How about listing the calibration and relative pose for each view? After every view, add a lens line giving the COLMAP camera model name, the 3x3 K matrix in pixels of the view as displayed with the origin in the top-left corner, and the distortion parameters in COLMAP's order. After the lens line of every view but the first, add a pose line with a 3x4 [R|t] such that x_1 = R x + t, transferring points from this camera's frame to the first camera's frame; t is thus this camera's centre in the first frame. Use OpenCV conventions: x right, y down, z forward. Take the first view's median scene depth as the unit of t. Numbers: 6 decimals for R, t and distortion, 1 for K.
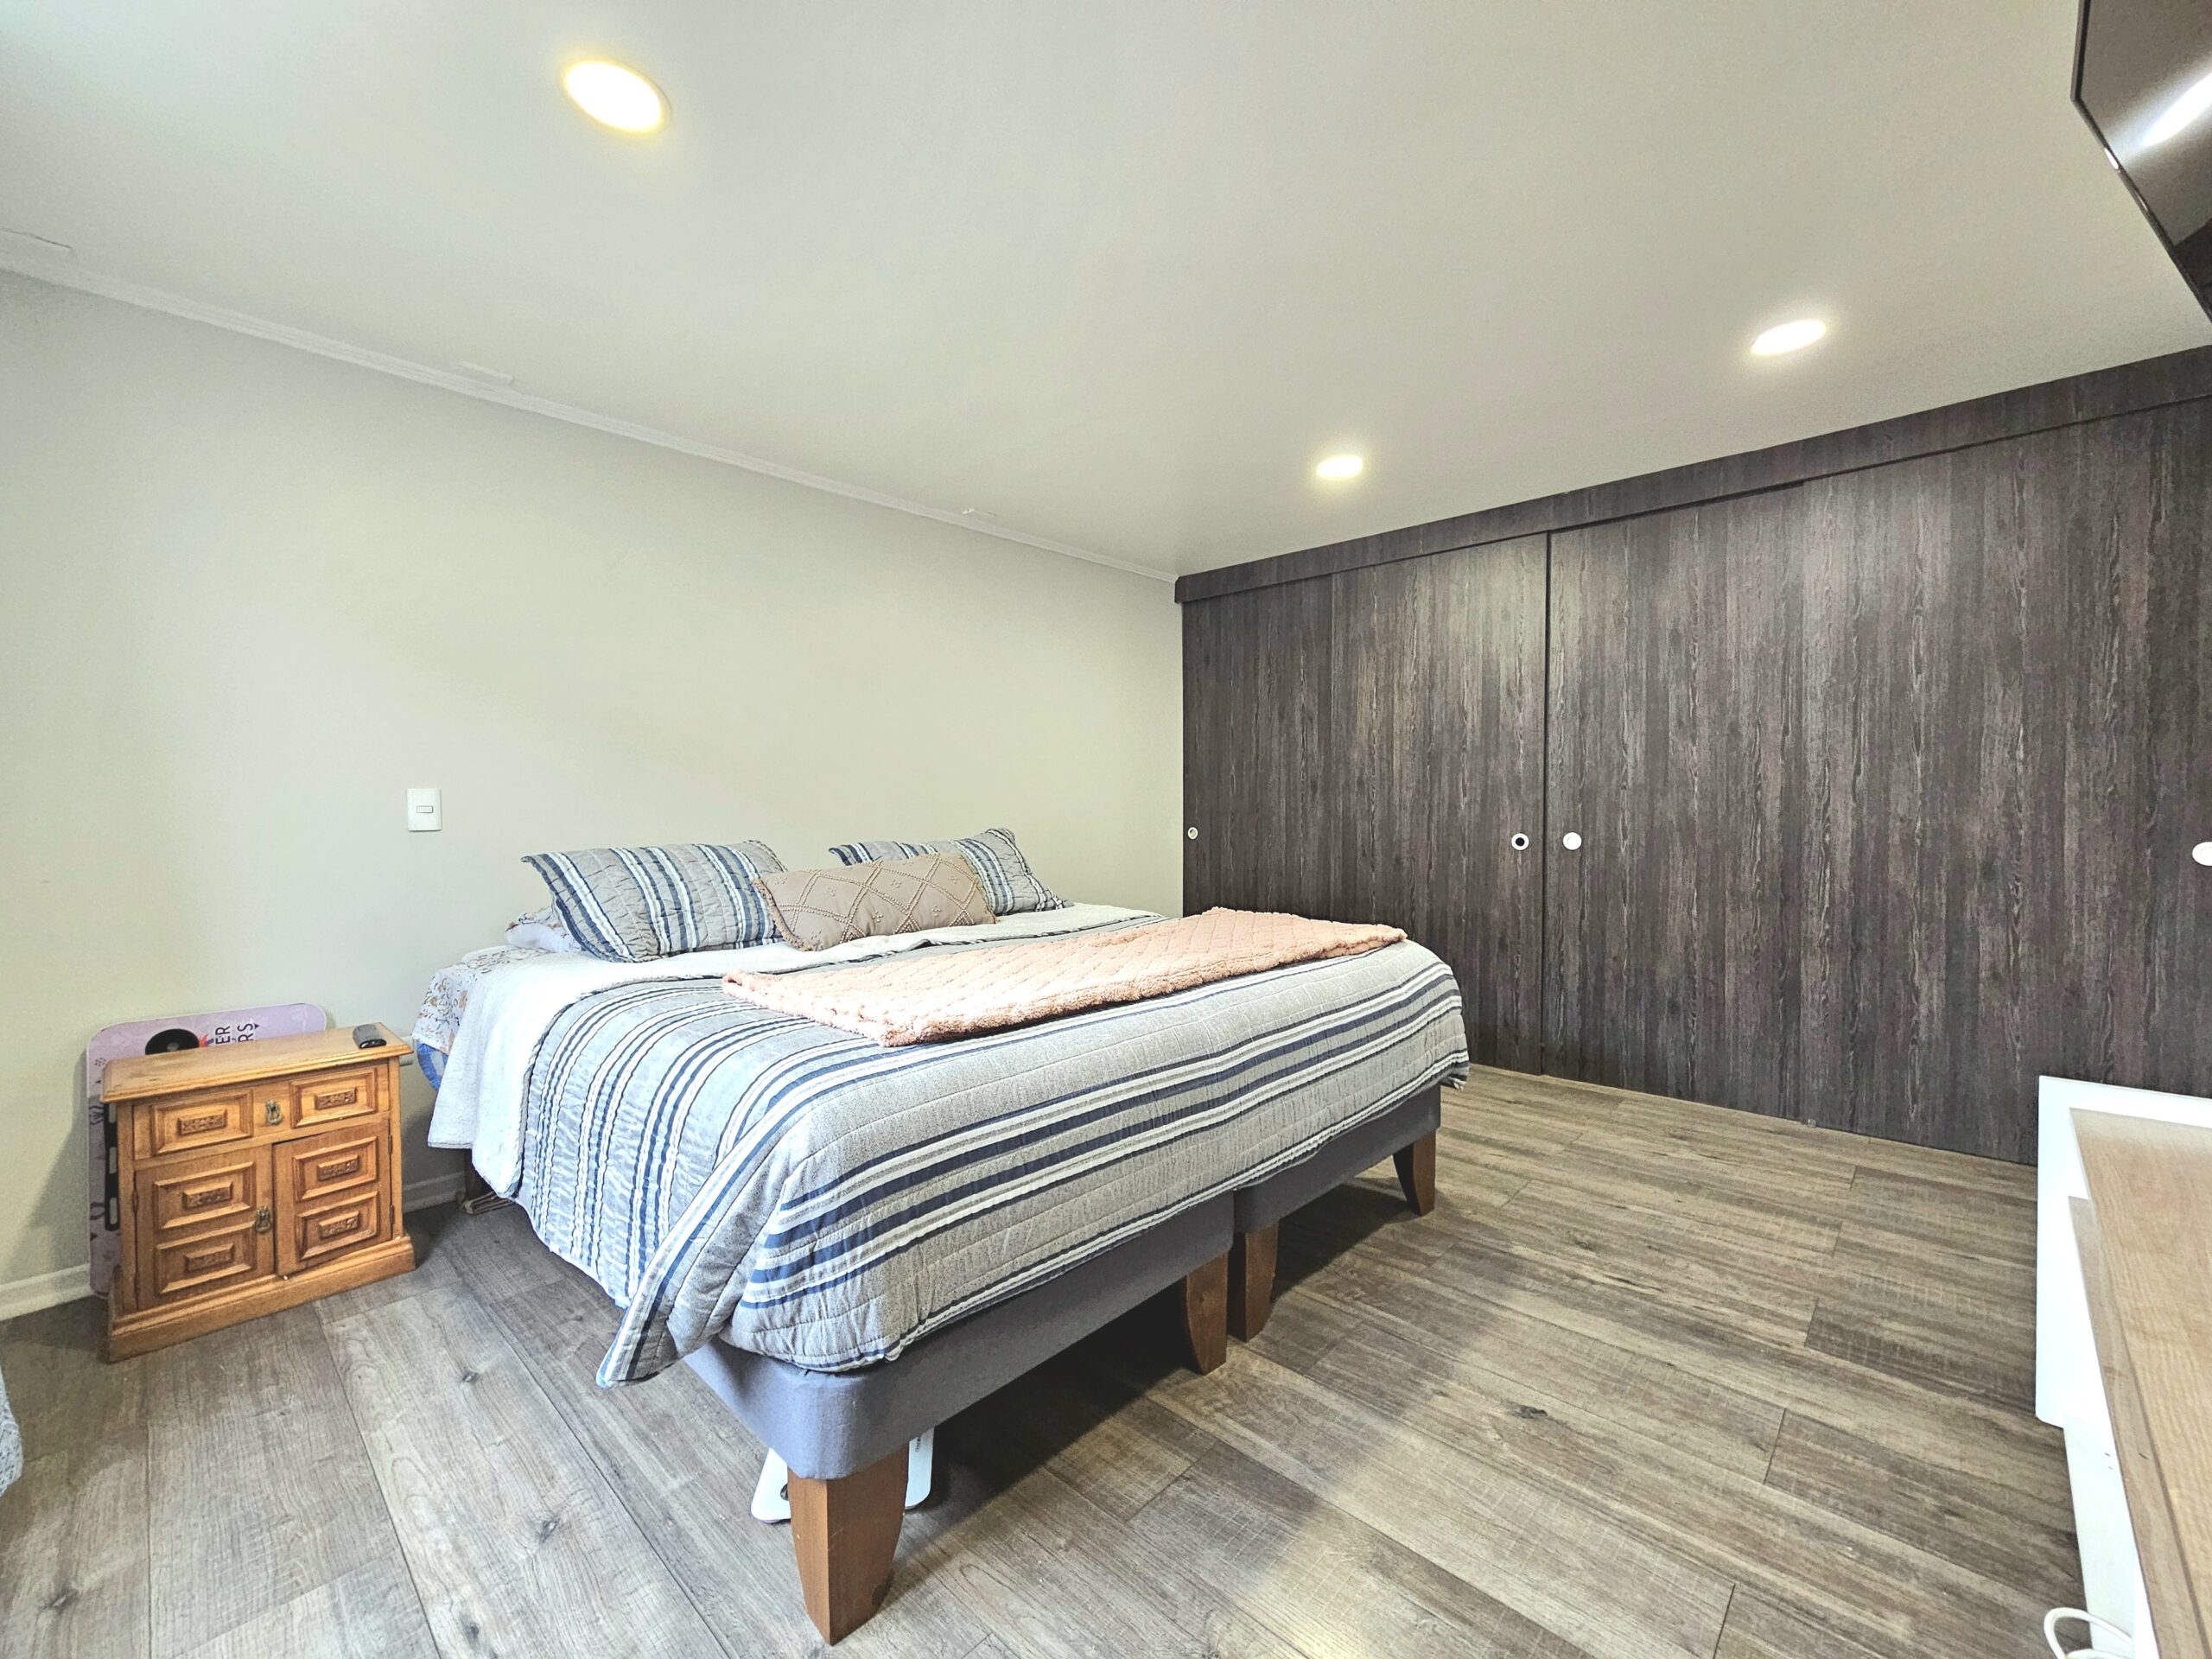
lens RADIAL K [[916.5, 0, 1102.6], [0, 916.5, 866.4], [0, 0, 1]] dist [-0.002005, -0.000220]
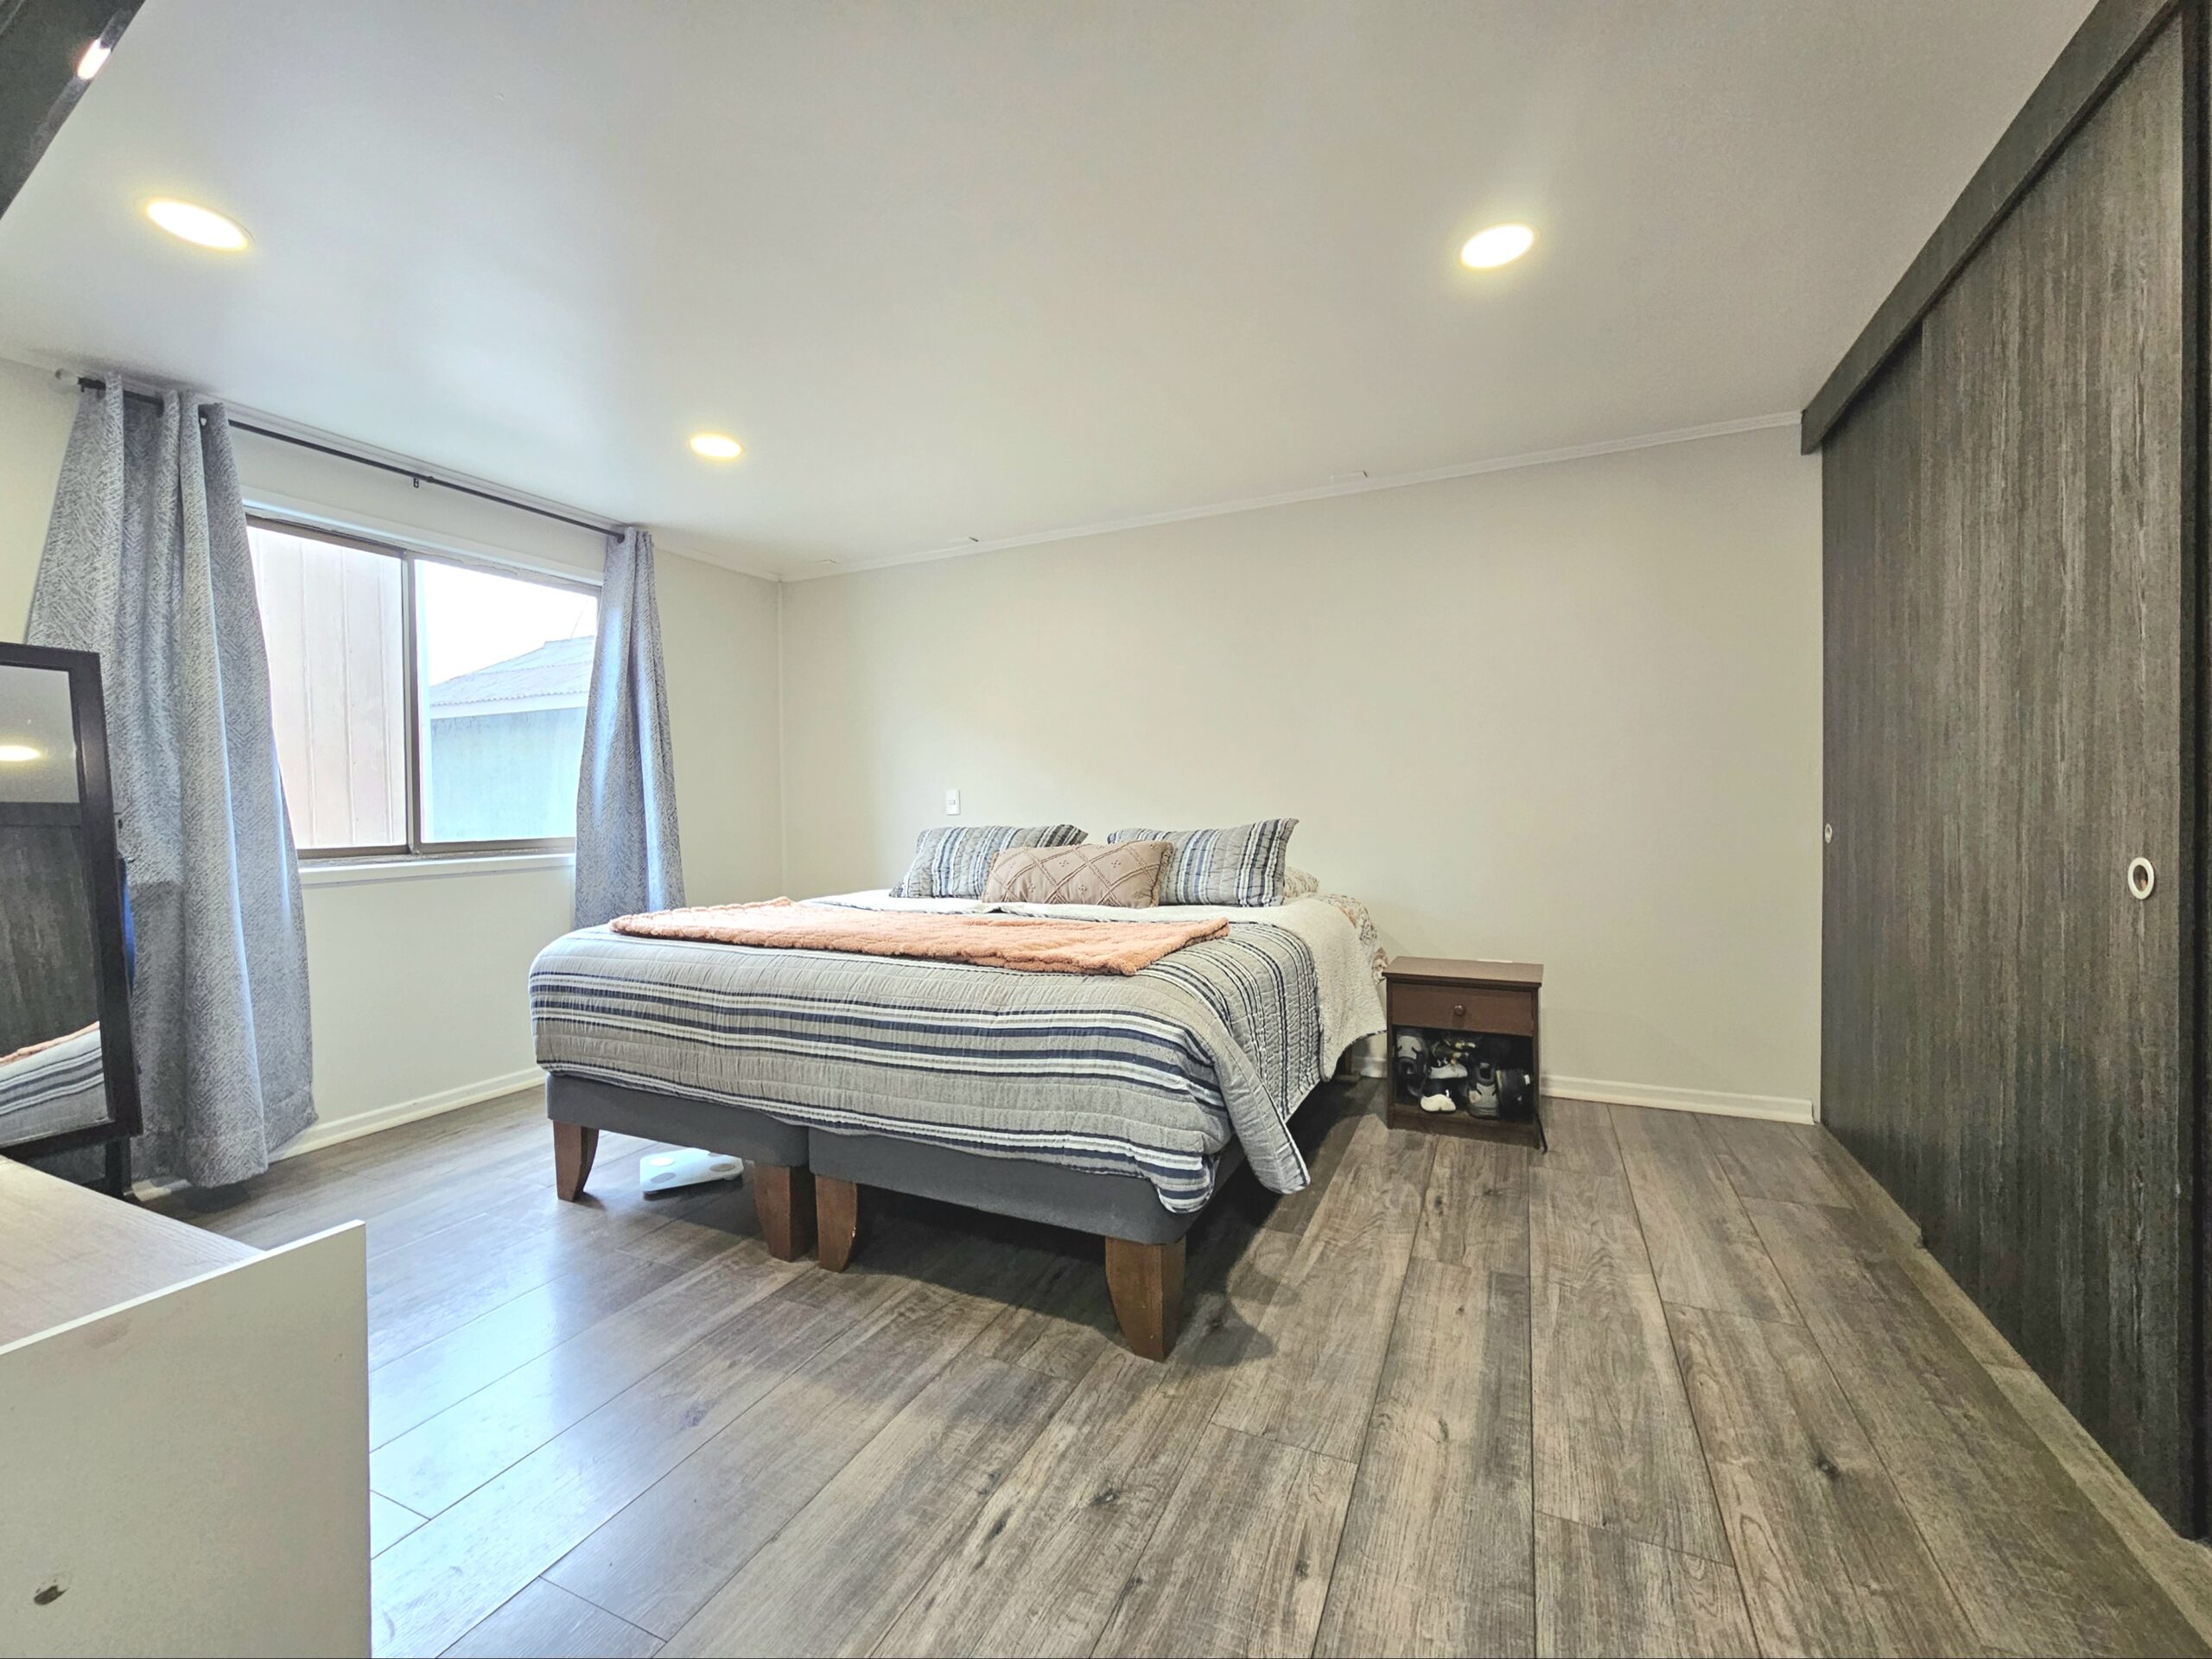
lens RADIAL K [[916.5, 0, 1102.6], [0, 916.5, 866.4], [0, 0, 1]] dist [-0.002005, -0.000220]
pose [[0.318369, 0.065911, -0.945673, 1.103096], [-0.049772, 0.997366, 0.052758, -0.050063], [0.946659, 0.030271, 0.320811, 0.794077]]
